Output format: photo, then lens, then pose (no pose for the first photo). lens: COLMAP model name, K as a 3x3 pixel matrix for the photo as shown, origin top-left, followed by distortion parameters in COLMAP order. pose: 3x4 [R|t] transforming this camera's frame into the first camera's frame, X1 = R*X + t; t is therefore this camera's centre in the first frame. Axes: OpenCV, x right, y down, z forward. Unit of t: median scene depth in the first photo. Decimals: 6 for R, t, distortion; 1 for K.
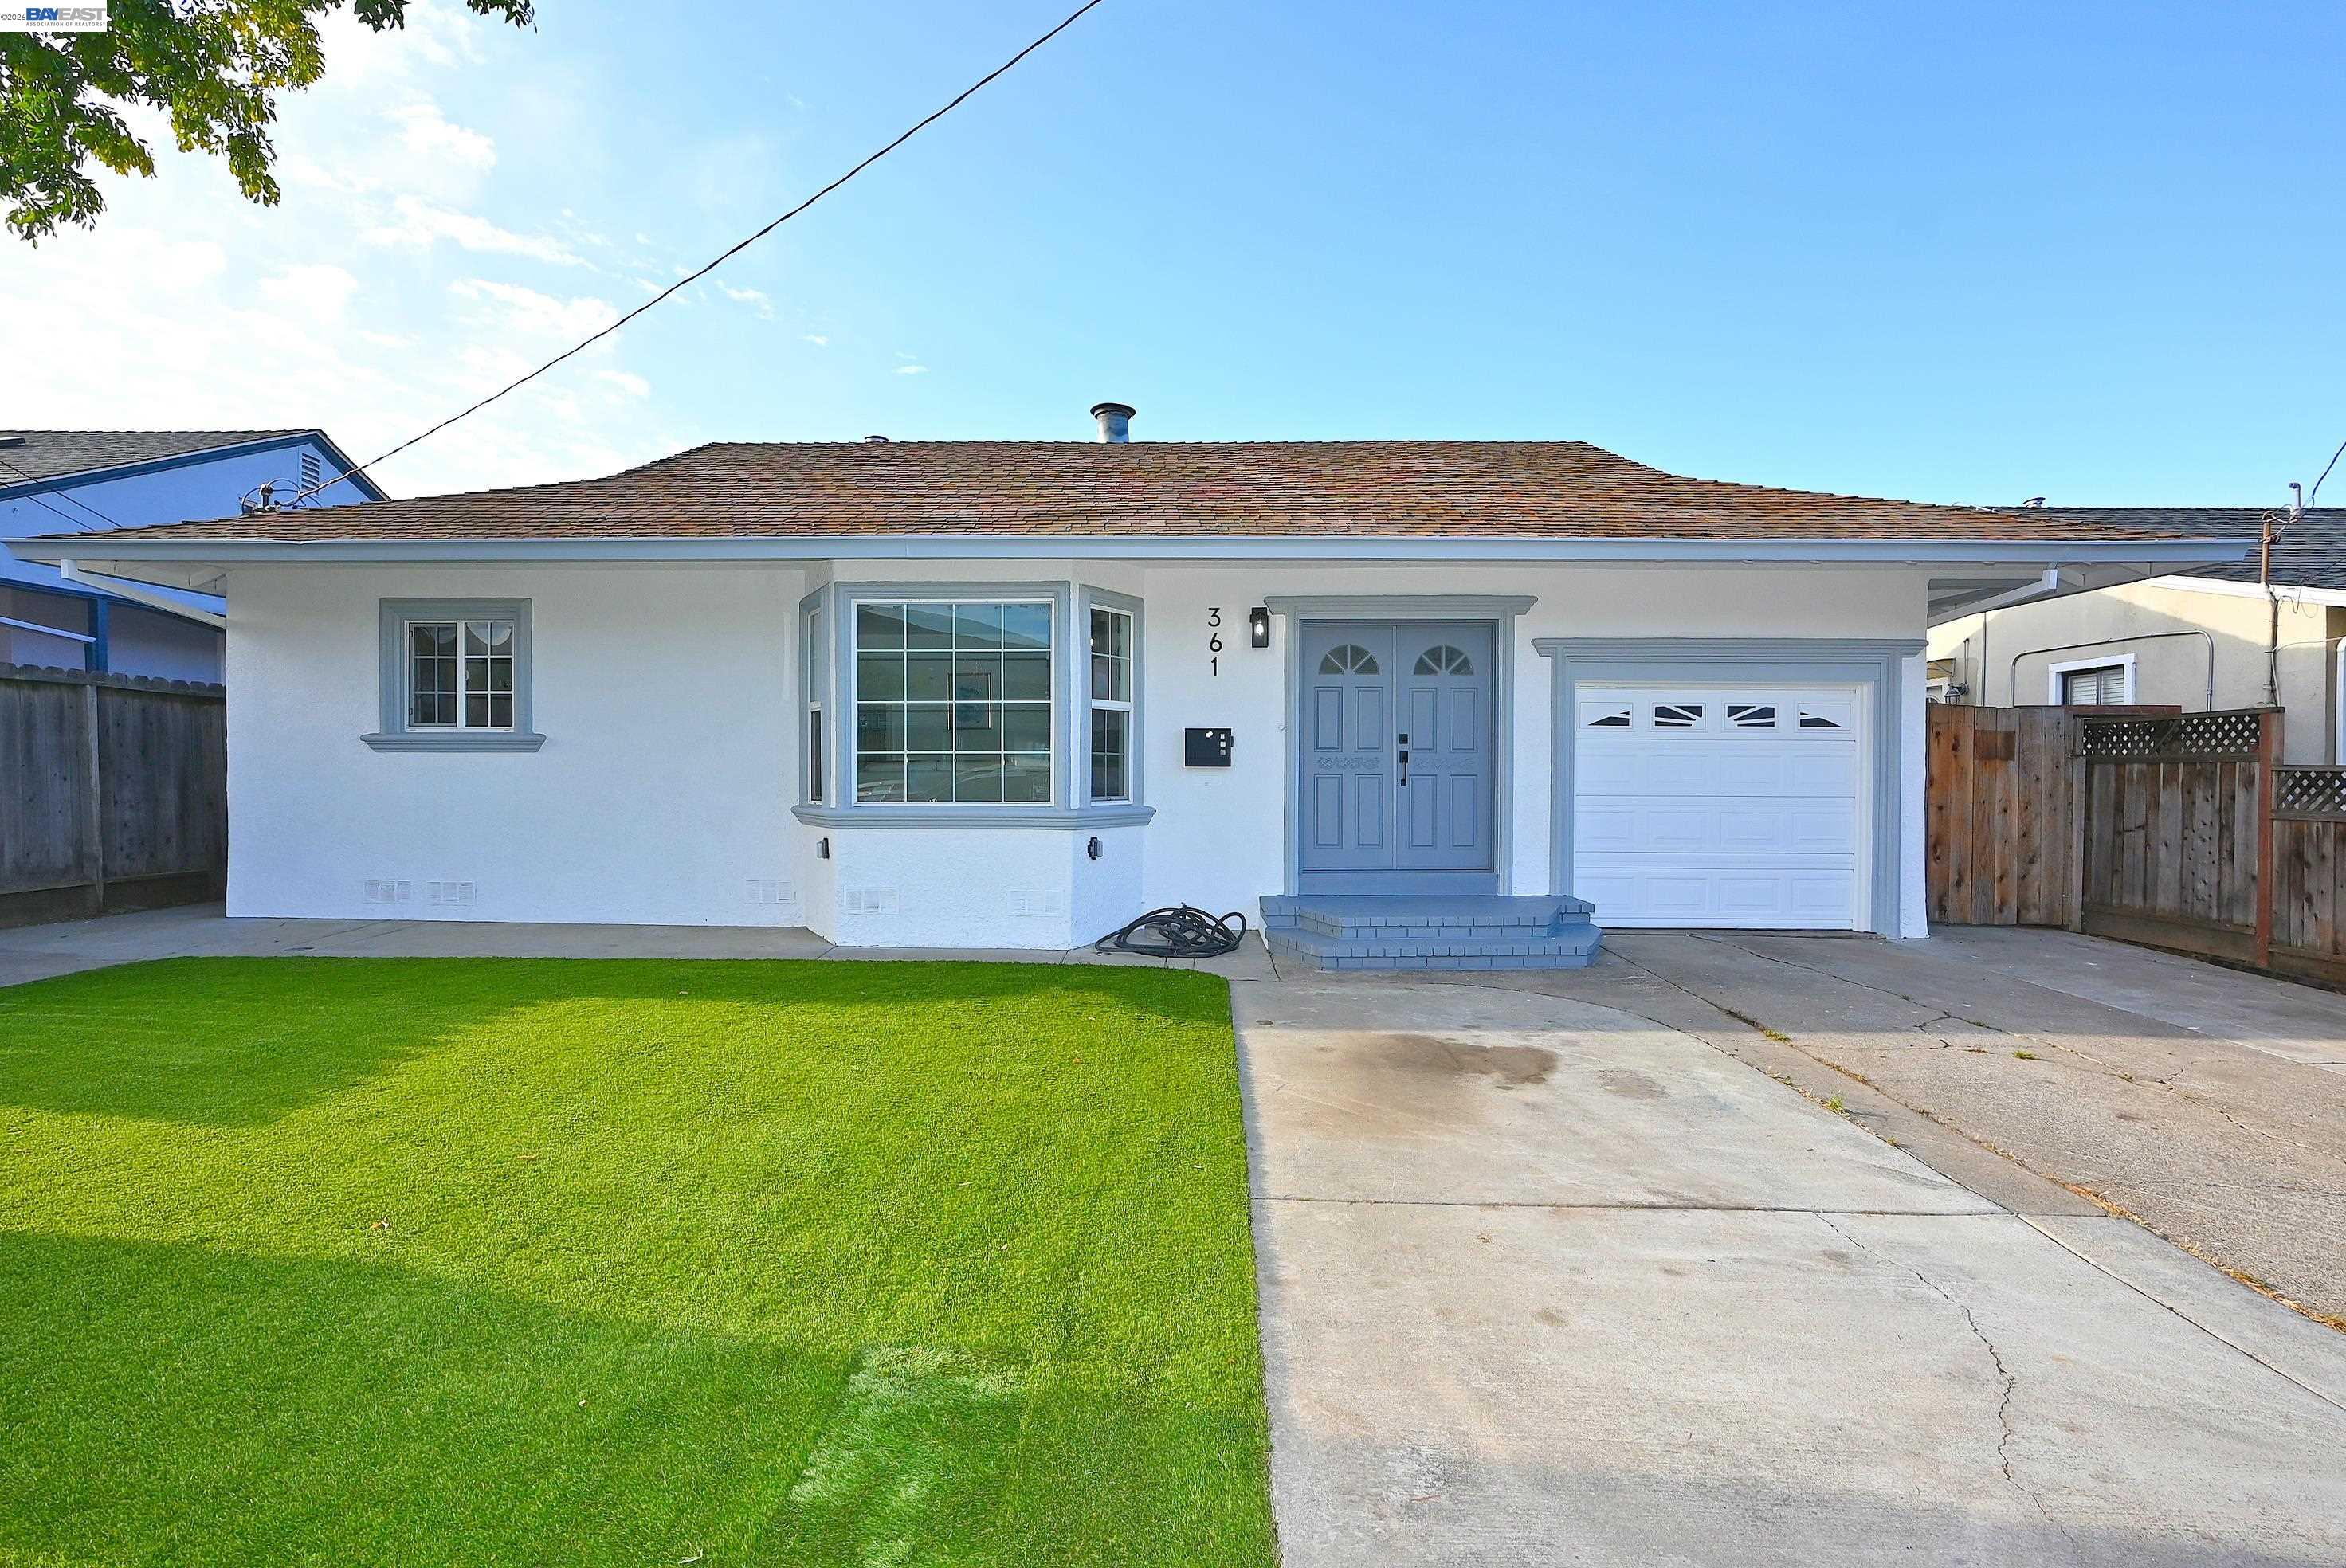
lens RADIAL K [[1155.4, 0, 1171.7], [0, 1155.4, 784.8], [0, 0, 1]] dist [-0.009823, 0.006215]
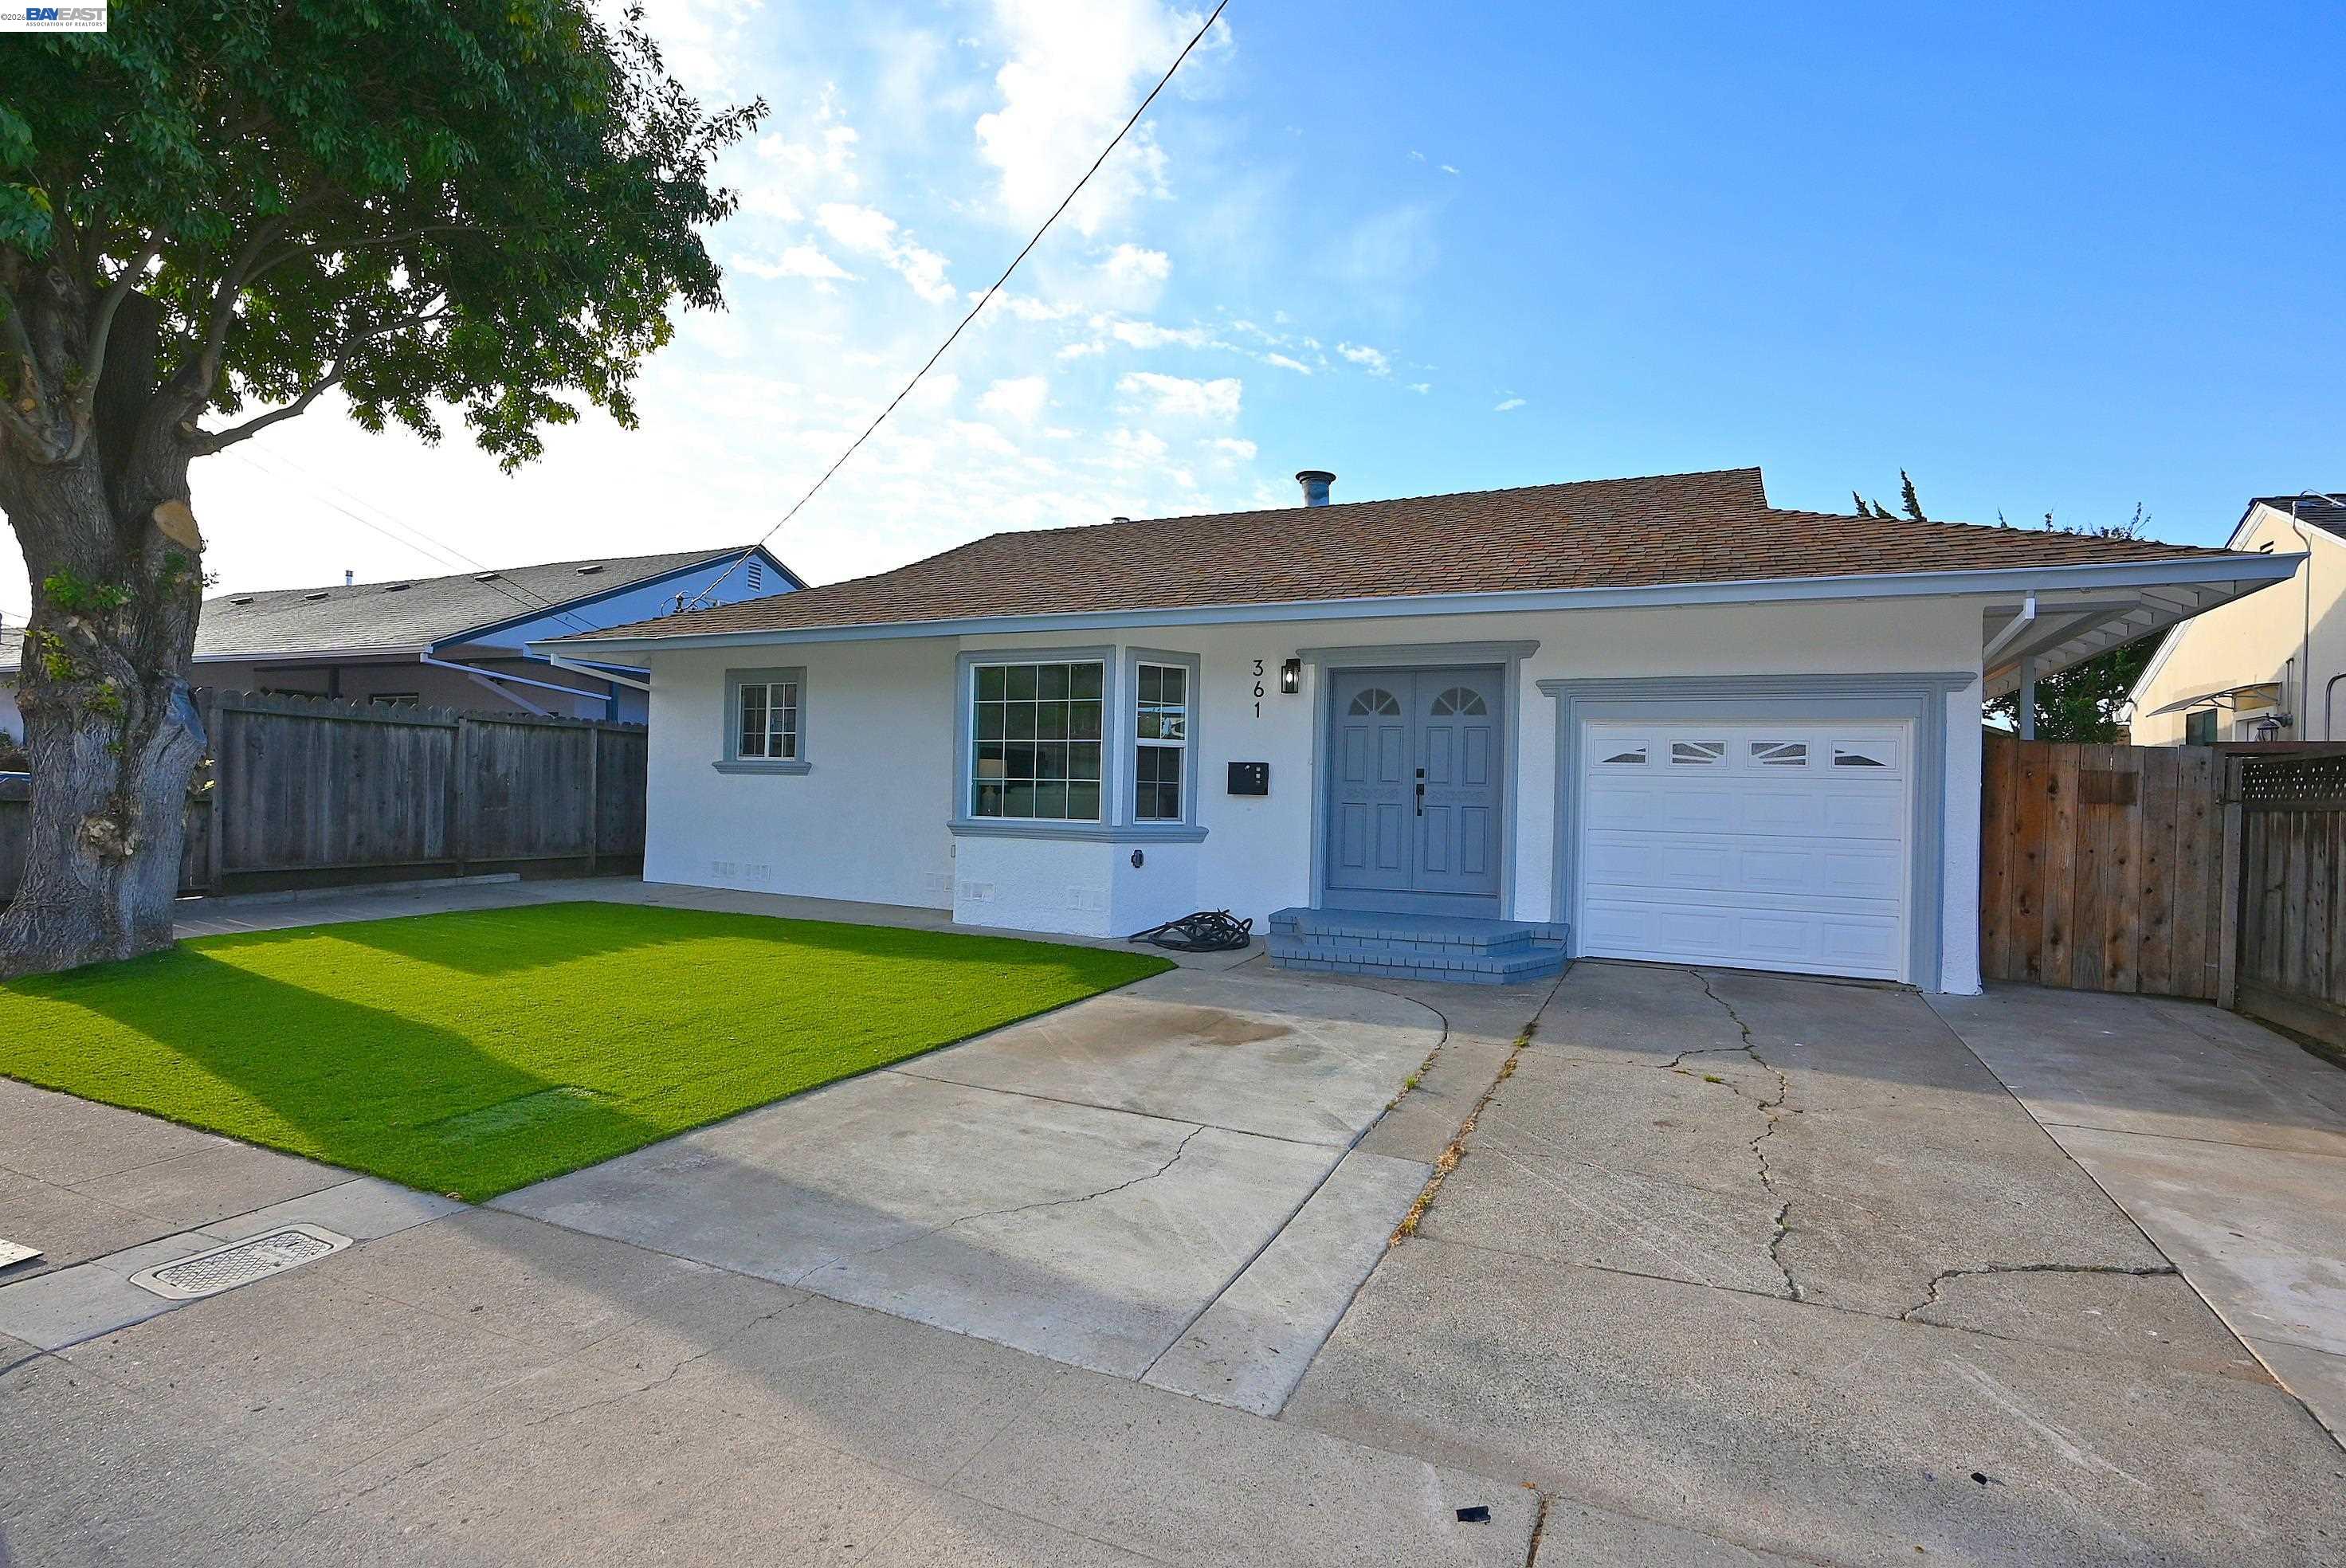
lens RADIAL K [[1155.4, 0, 1171.7], [0, 1155.4, 784.8], [0, 0, 1]] dist [-0.009823, 0.006215]
pose [[0.911614, 0.015798, -0.410744, 0.445259], [-0.026335, 0.999453, -0.020007, -0.000005], [0.410203, 0.029056, 0.911531, -0.107768]]
